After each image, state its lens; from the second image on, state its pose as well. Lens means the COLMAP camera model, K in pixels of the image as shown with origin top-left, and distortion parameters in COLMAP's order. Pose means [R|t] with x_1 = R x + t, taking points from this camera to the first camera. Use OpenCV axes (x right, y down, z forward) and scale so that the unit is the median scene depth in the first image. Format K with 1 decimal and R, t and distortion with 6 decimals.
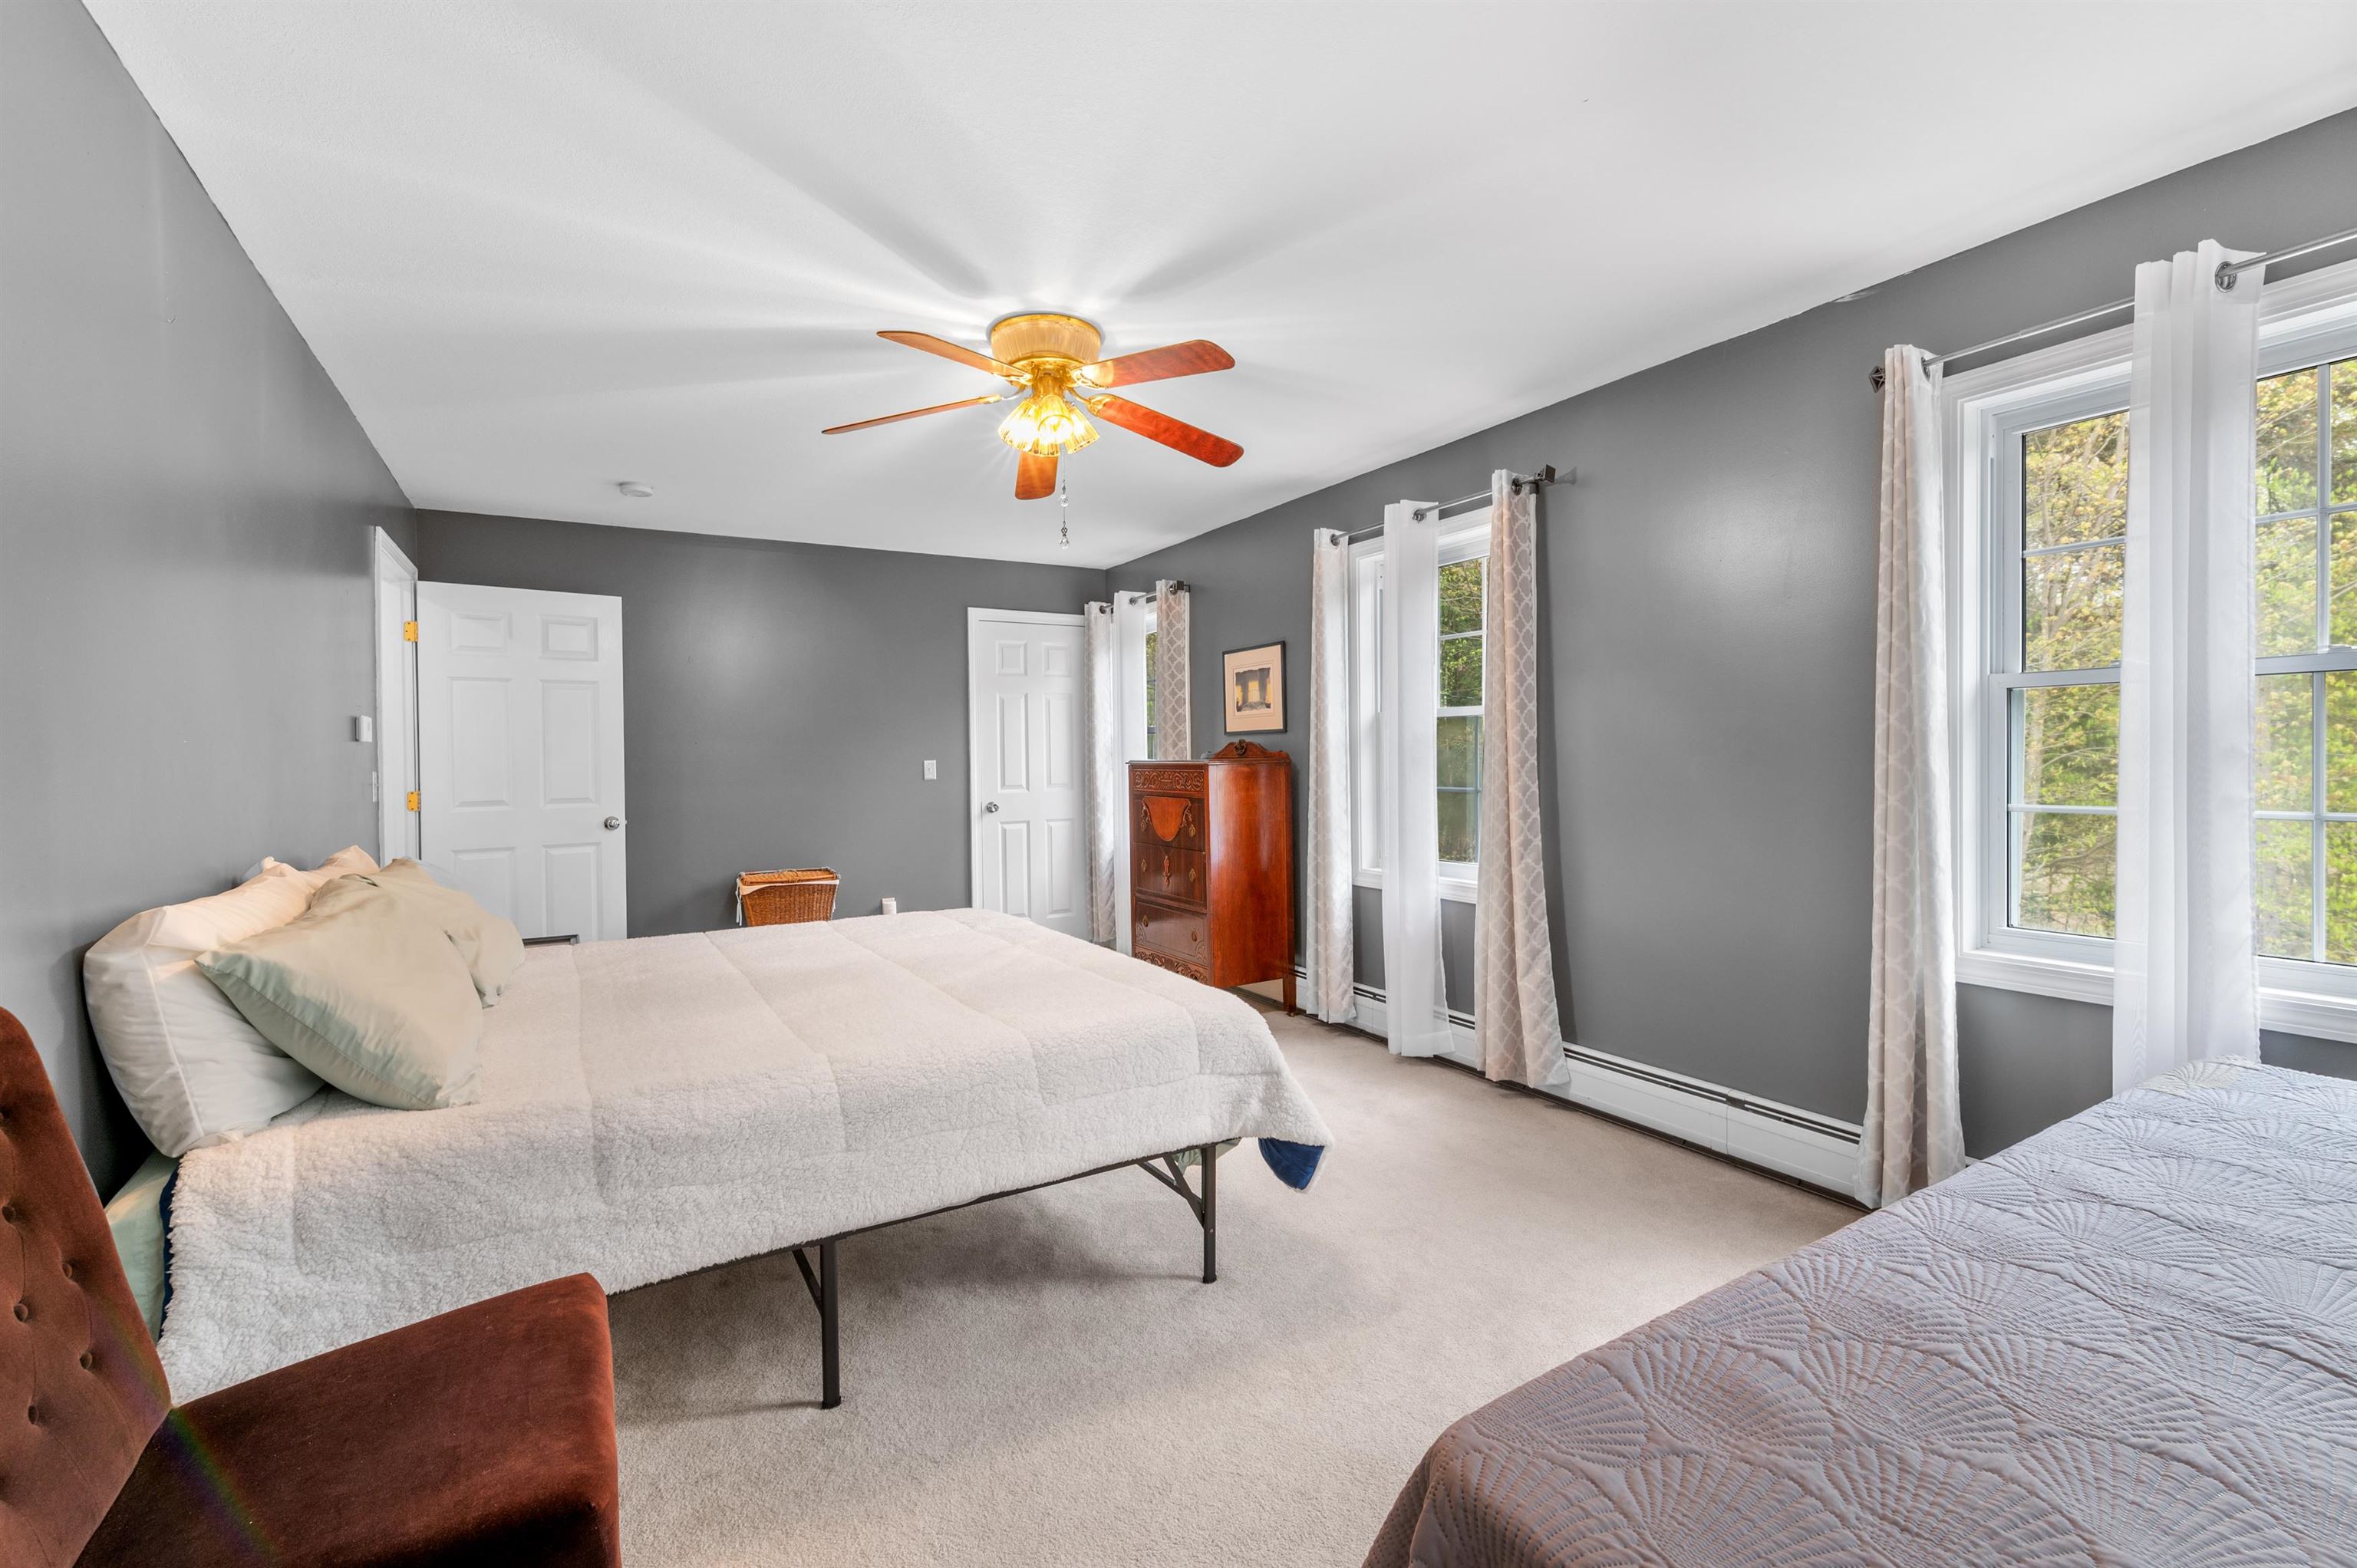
lens RADIAL K [[1022.8, 0, 1188.7], [0, 1022.8, 765.9], [0, 0, 1]] dist [0.000627, -0.000161]
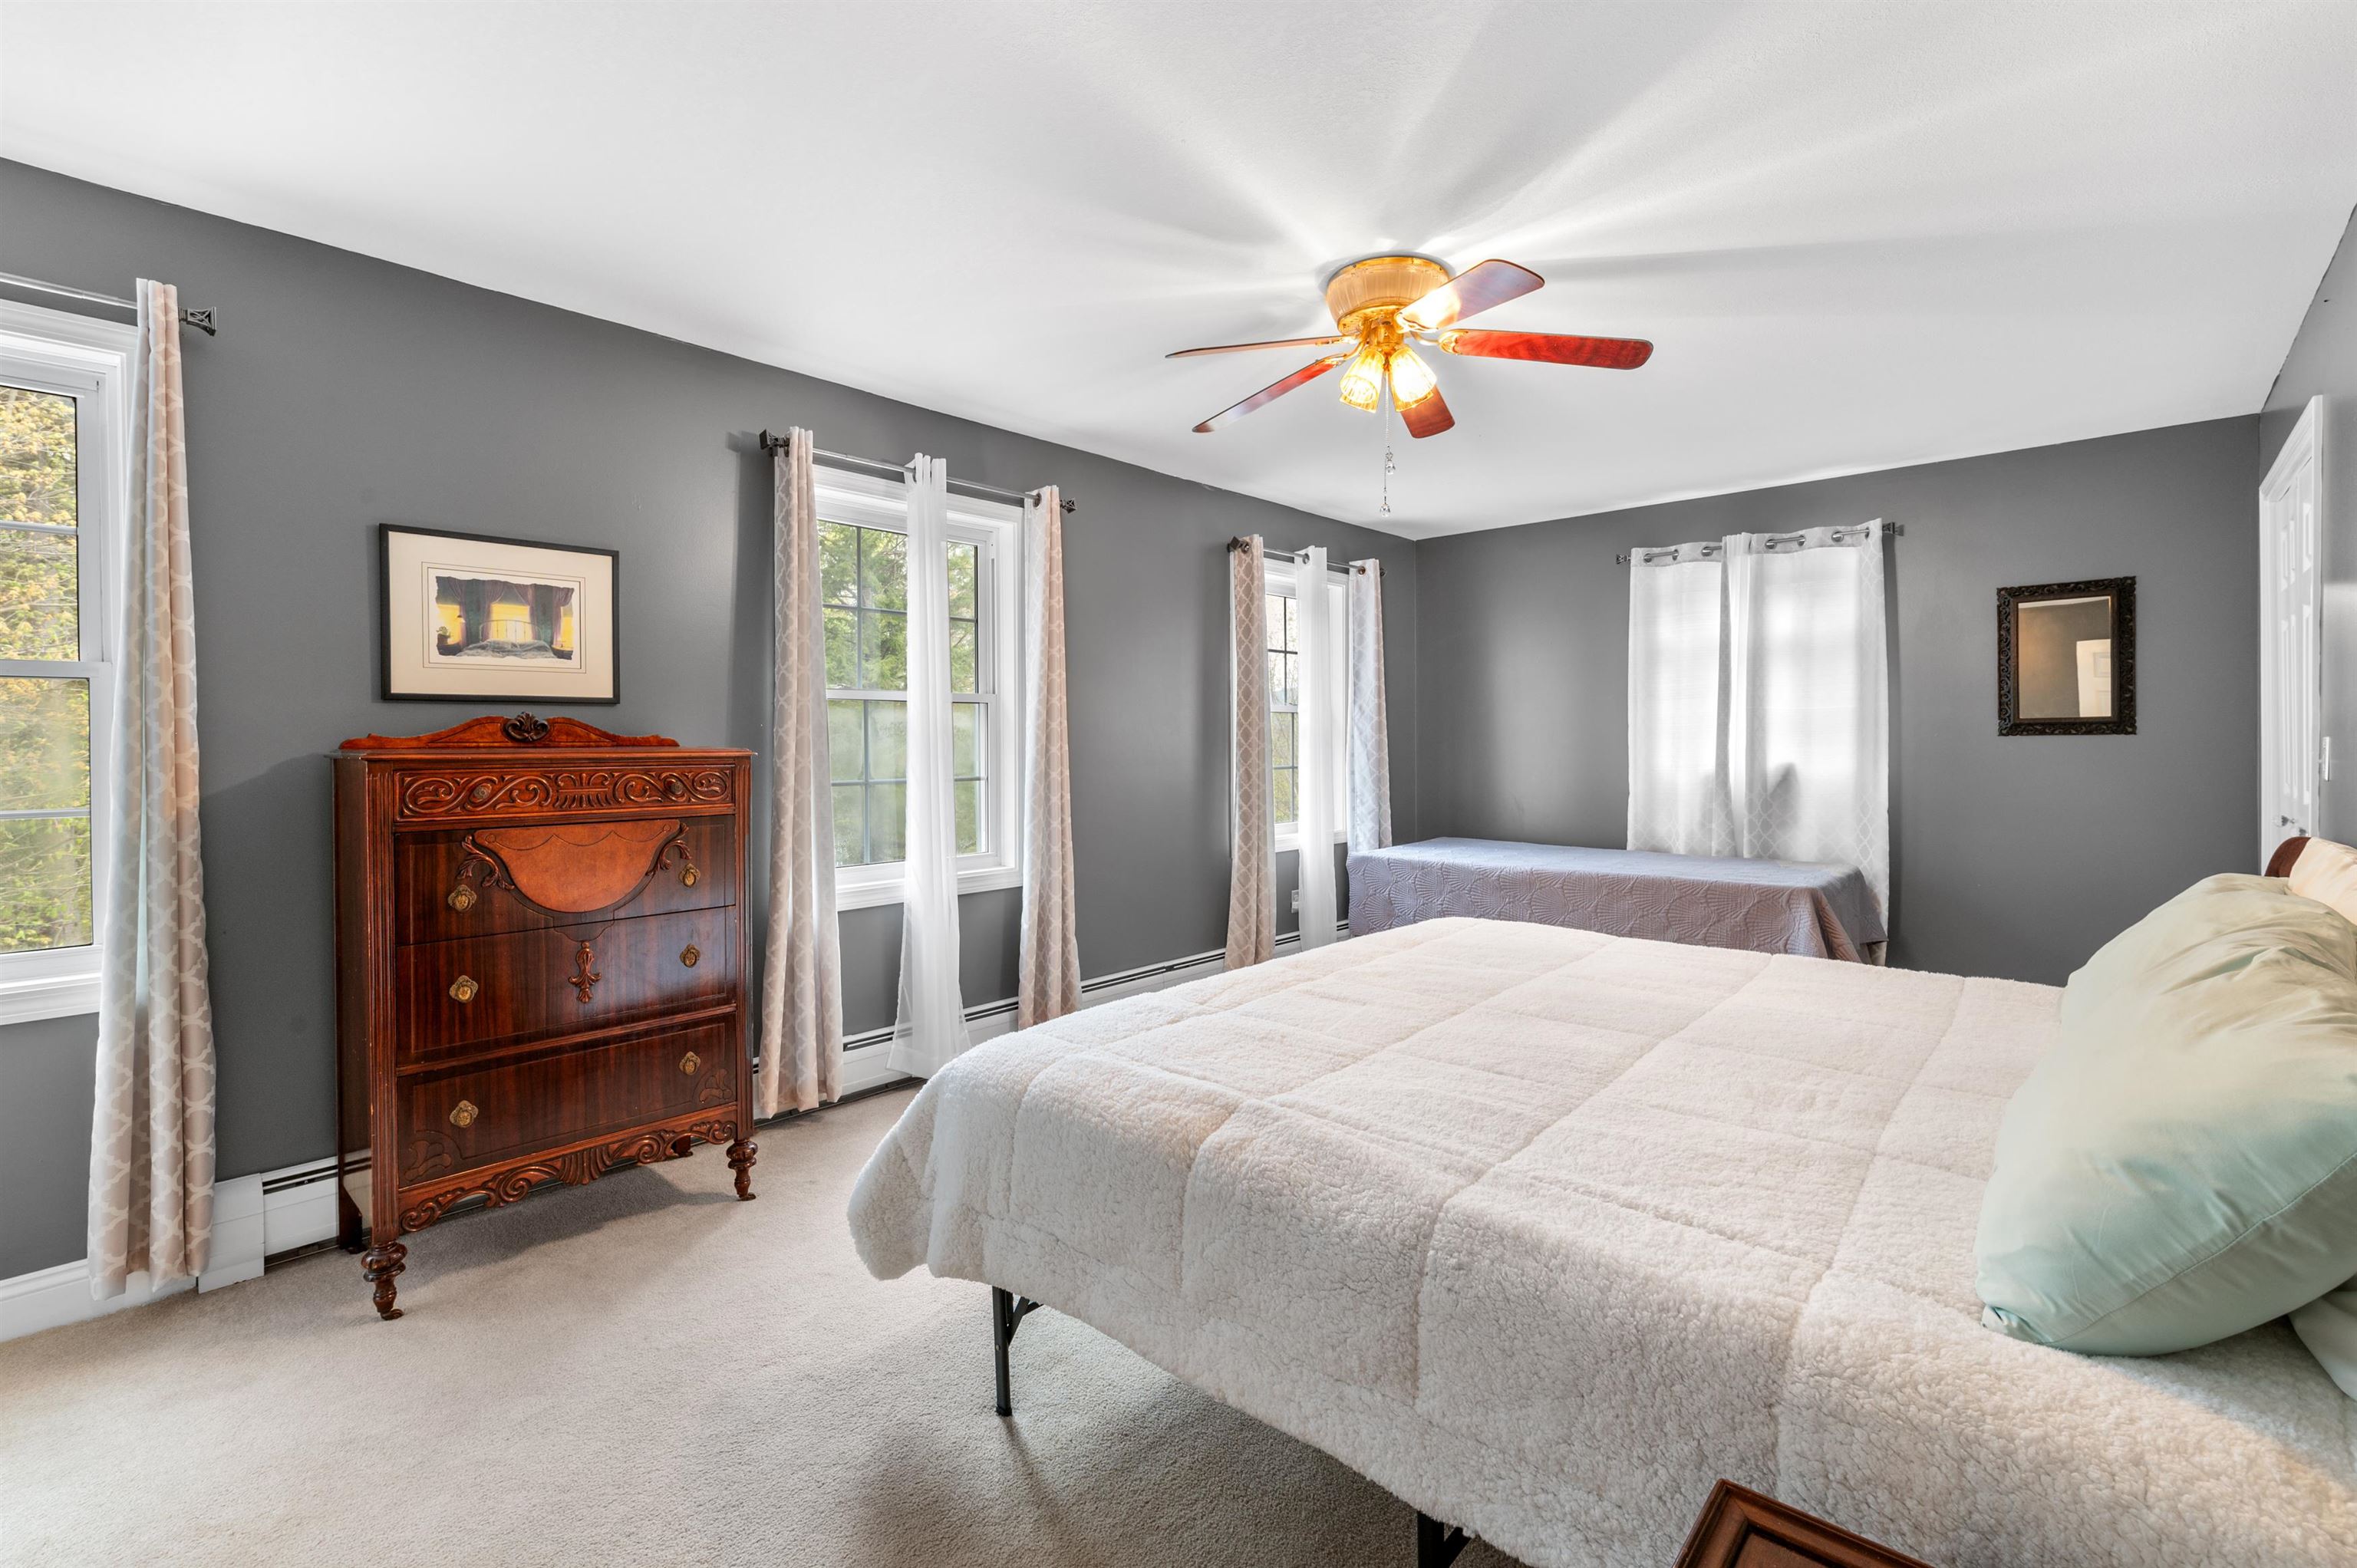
lens RADIAL K [[1022.8, 0, 1188.7], [0, 1022.8, 765.9], [0, 0, 1]] dist [0.000627, -0.000161]
pose [[-0.283648, 0.011628, 0.958858, -0.567716], [0.037698, 0.999289, -0.000966, 0.016709], [-0.958187, 0.035873, -0.283885, 0.836050]]
